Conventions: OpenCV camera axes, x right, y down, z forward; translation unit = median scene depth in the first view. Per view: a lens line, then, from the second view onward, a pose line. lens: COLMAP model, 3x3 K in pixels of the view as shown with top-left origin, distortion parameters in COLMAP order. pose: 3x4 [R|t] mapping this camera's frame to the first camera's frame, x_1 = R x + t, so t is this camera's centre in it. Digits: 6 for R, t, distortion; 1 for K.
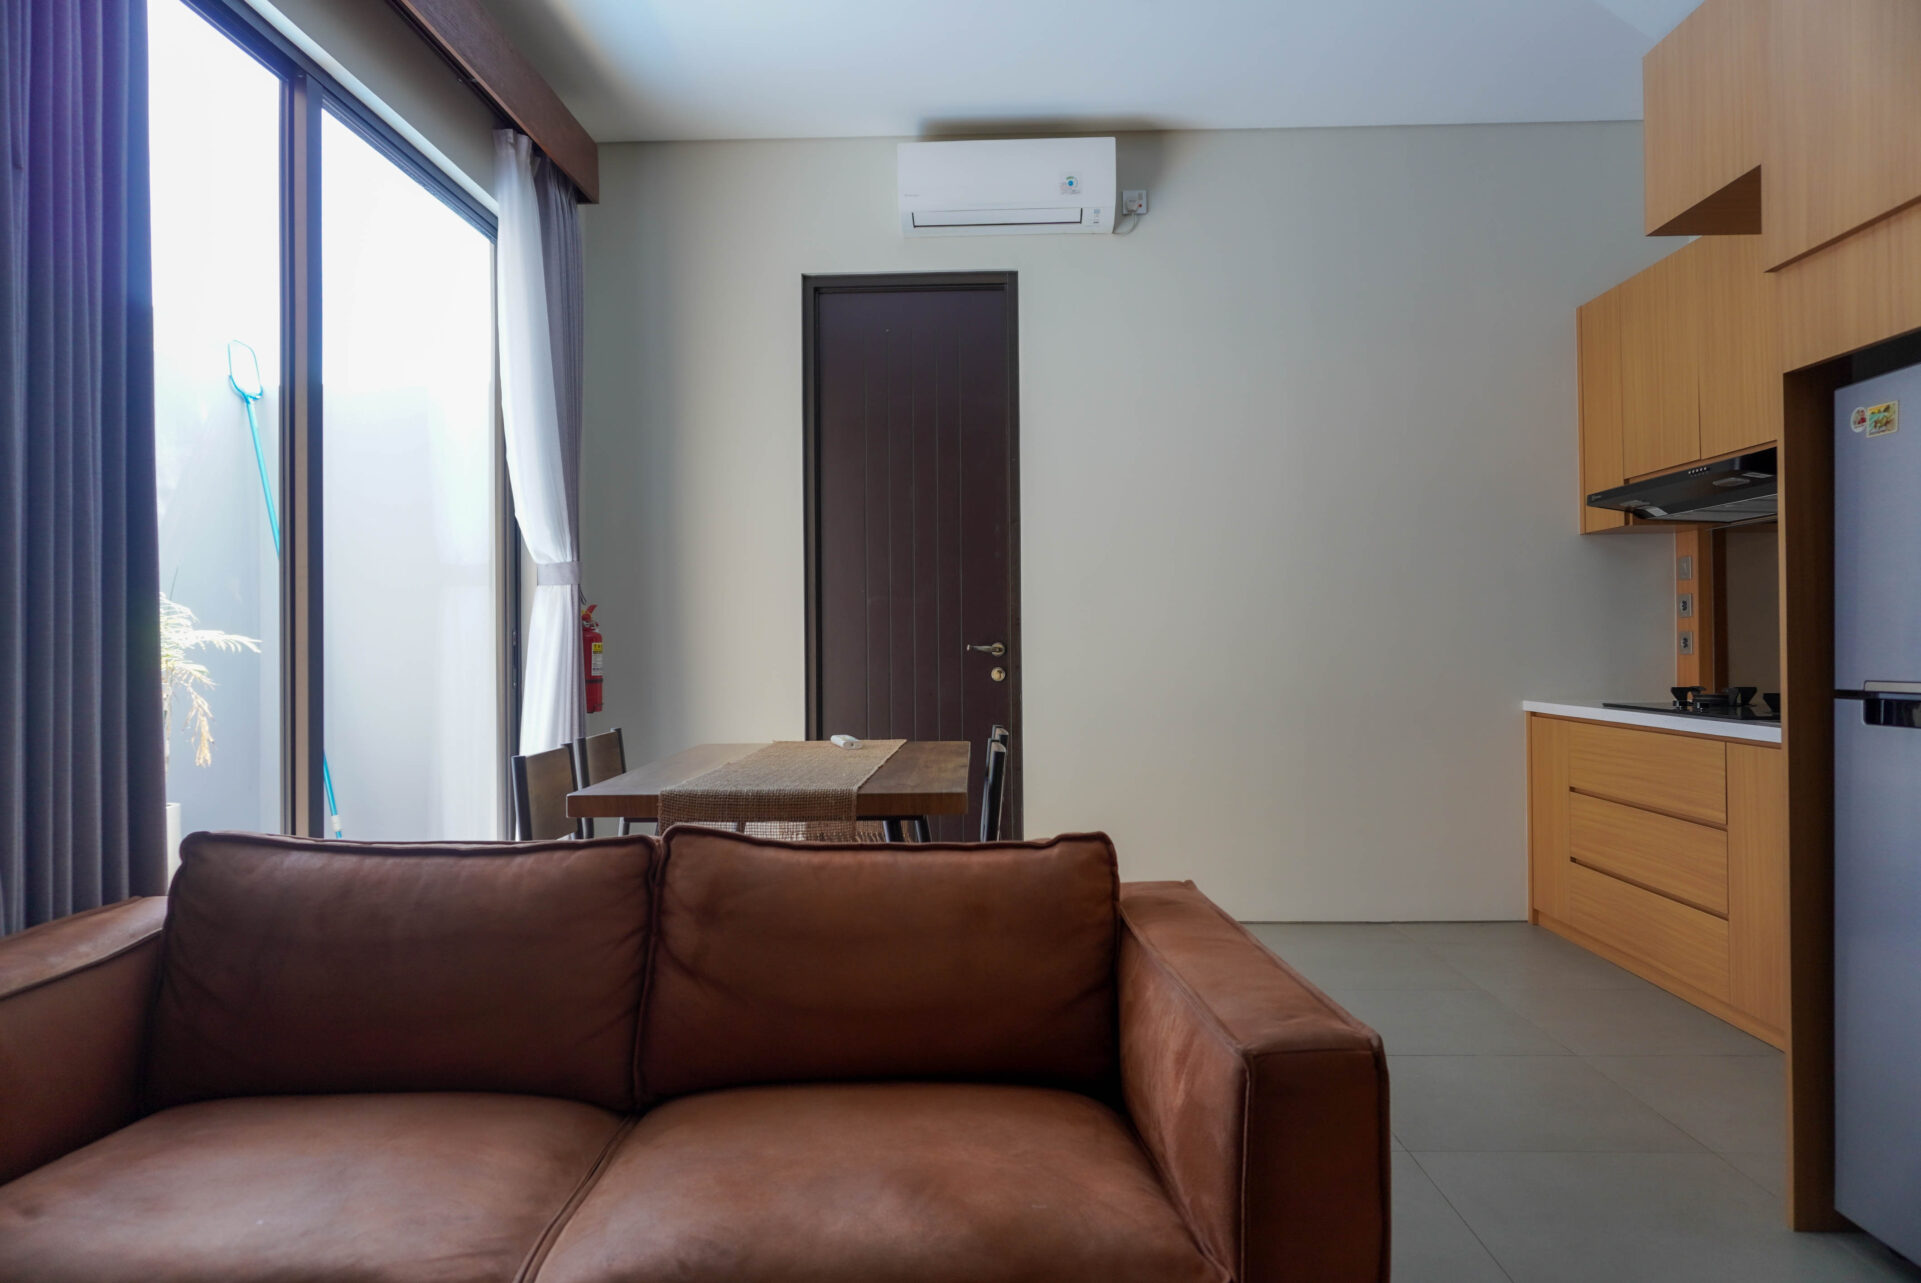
lens RADIAL K [[1288.1, 0, 970.5], [0, 1288.1, 632.4], [0, 0, 1]] dist [-0.005541, 0.013611]
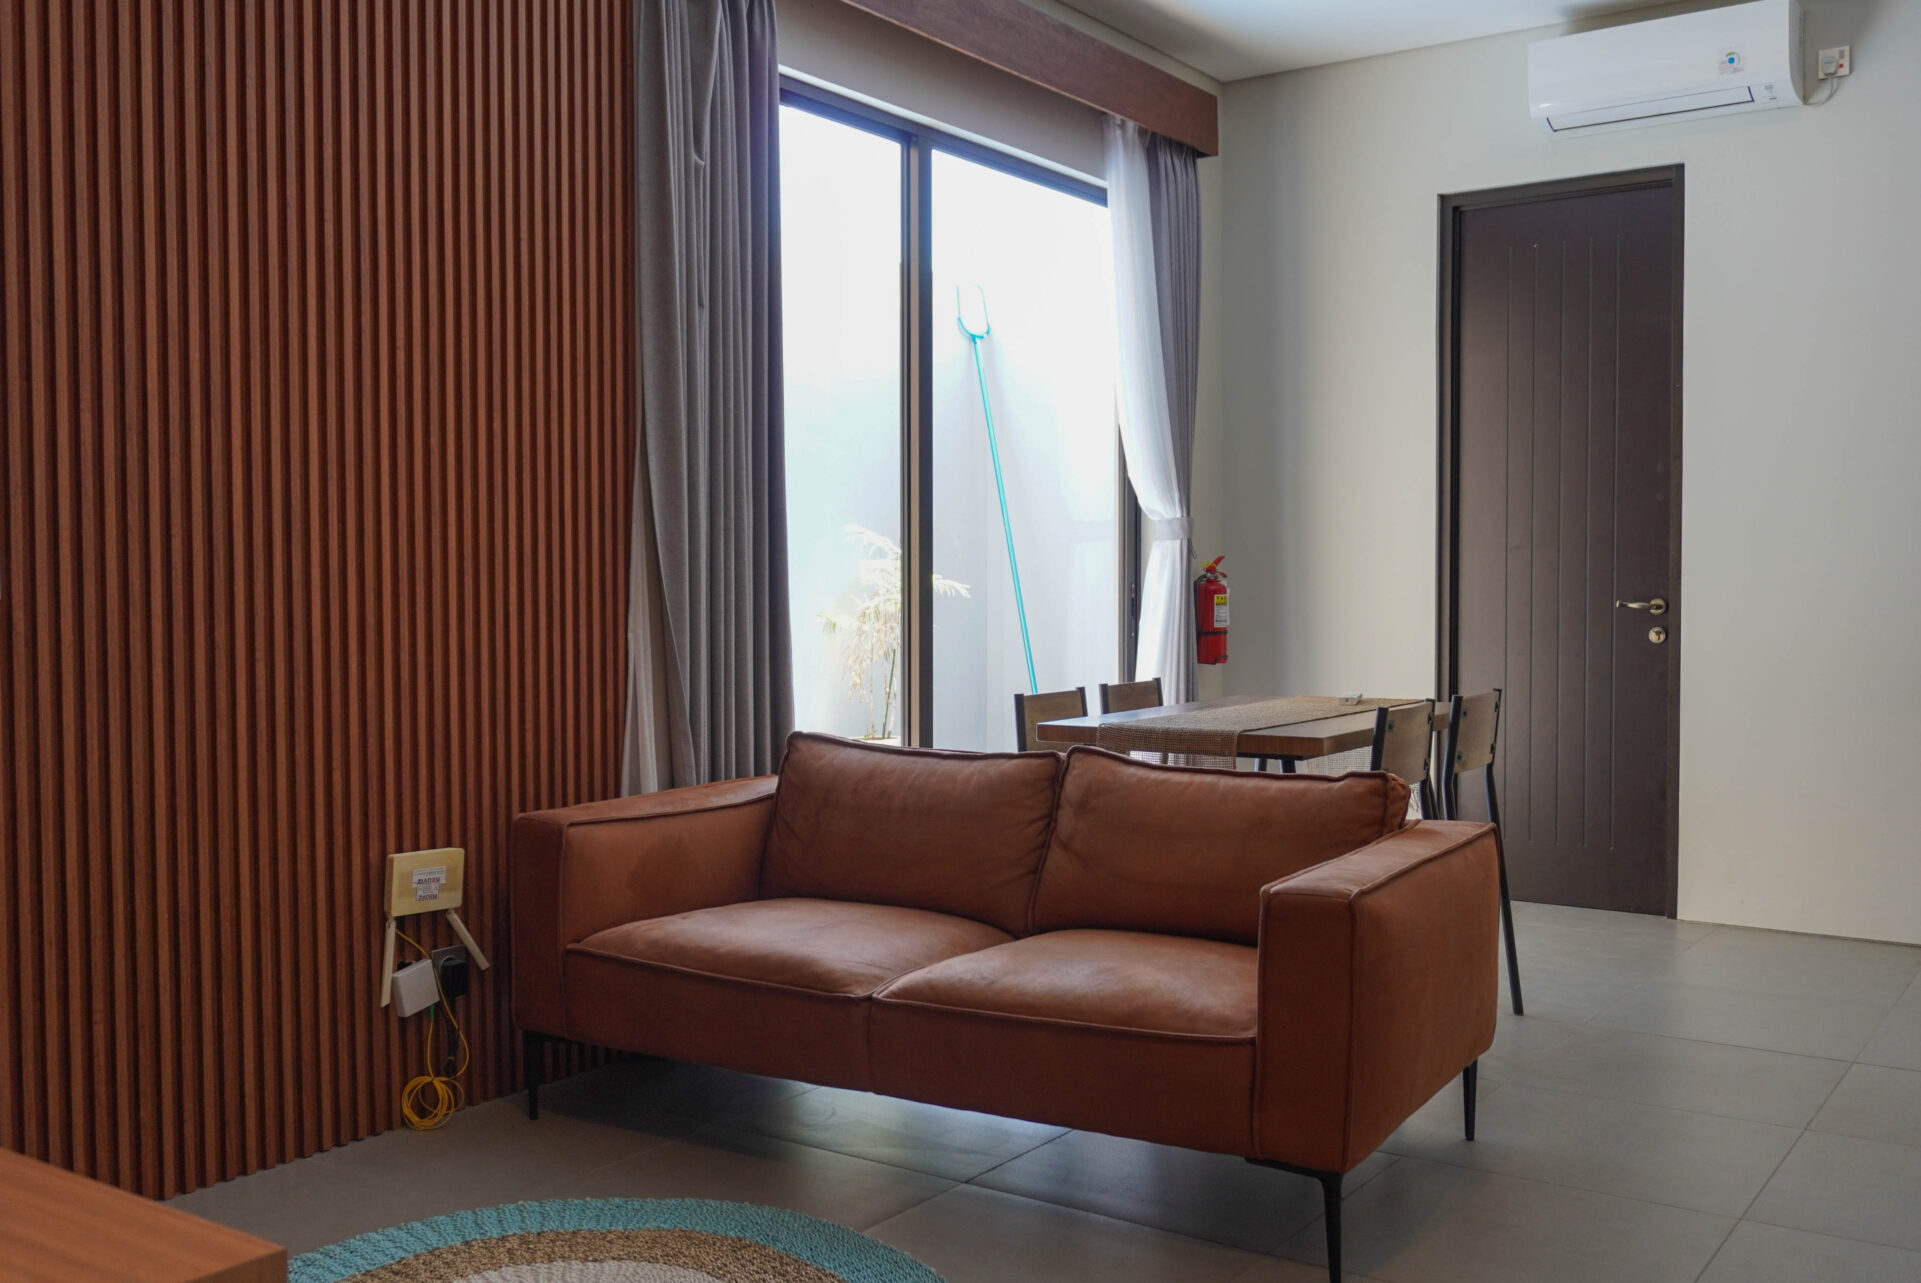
lens RADIAL K [[1801.6, 0, 956.7], [0, 1801.6, 640.6], [0, 0, 1]] dist [0.005098, 0.000000]
pose [[0.836784, 0.025594, -0.546935, 0.334719], [0.000070, 0.998902, 0.046850, -0.024101], [0.547533, -0.039242, 0.835863, -0.311894]]
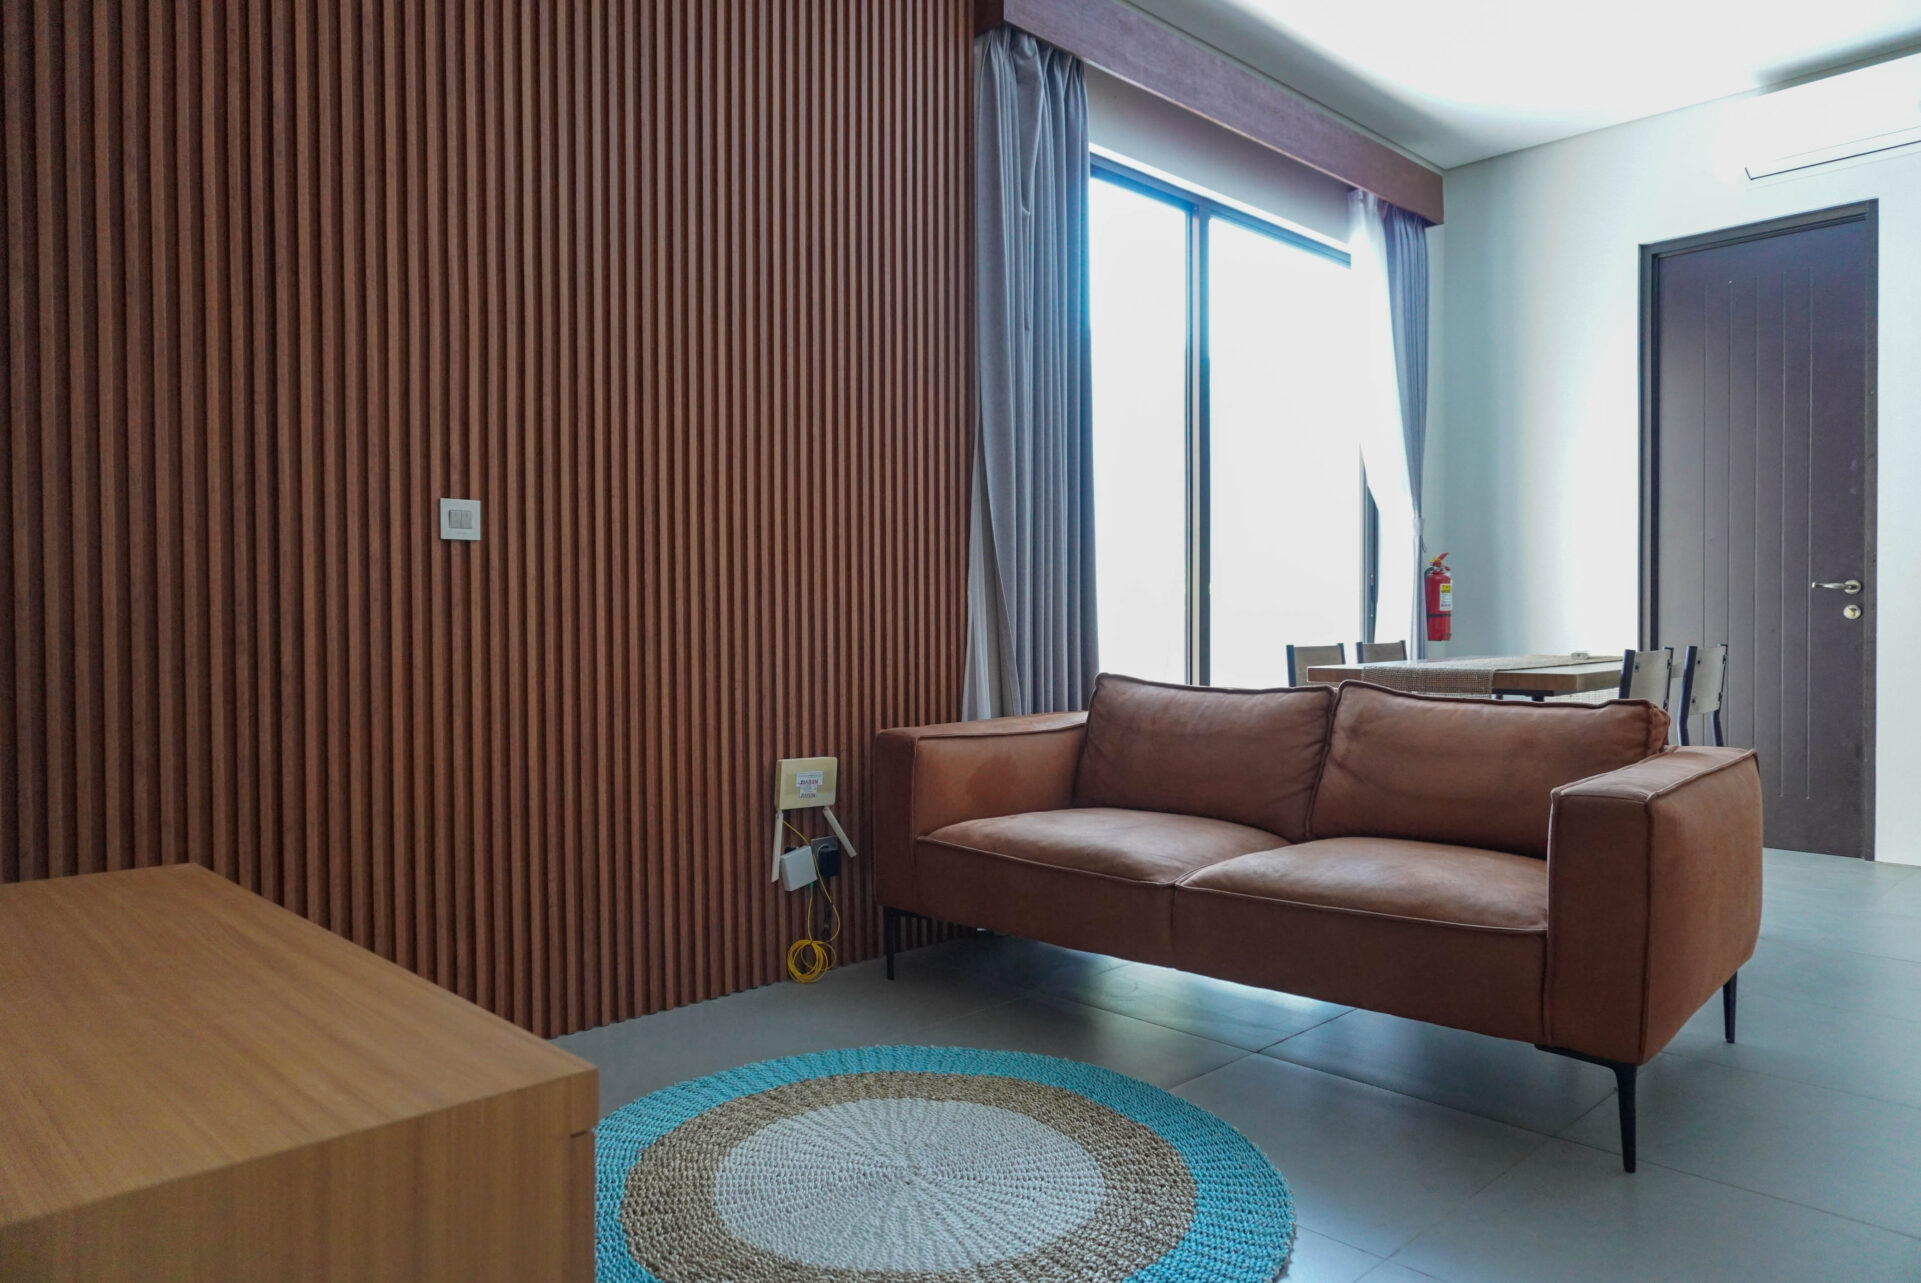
lens RADIAL K [[1288.1, 0, 956.4], [0, 1288.1, 633.6], [0, 0, 1]] dist [-0.005541, 0.013611]
pose [[0.718577, 0.015220, -0.695281, 0.249009], [0.004453, 0.999639, 0.026485, 0.022848], [0.695433, -0.022128, 0.718250, -0.221543]]
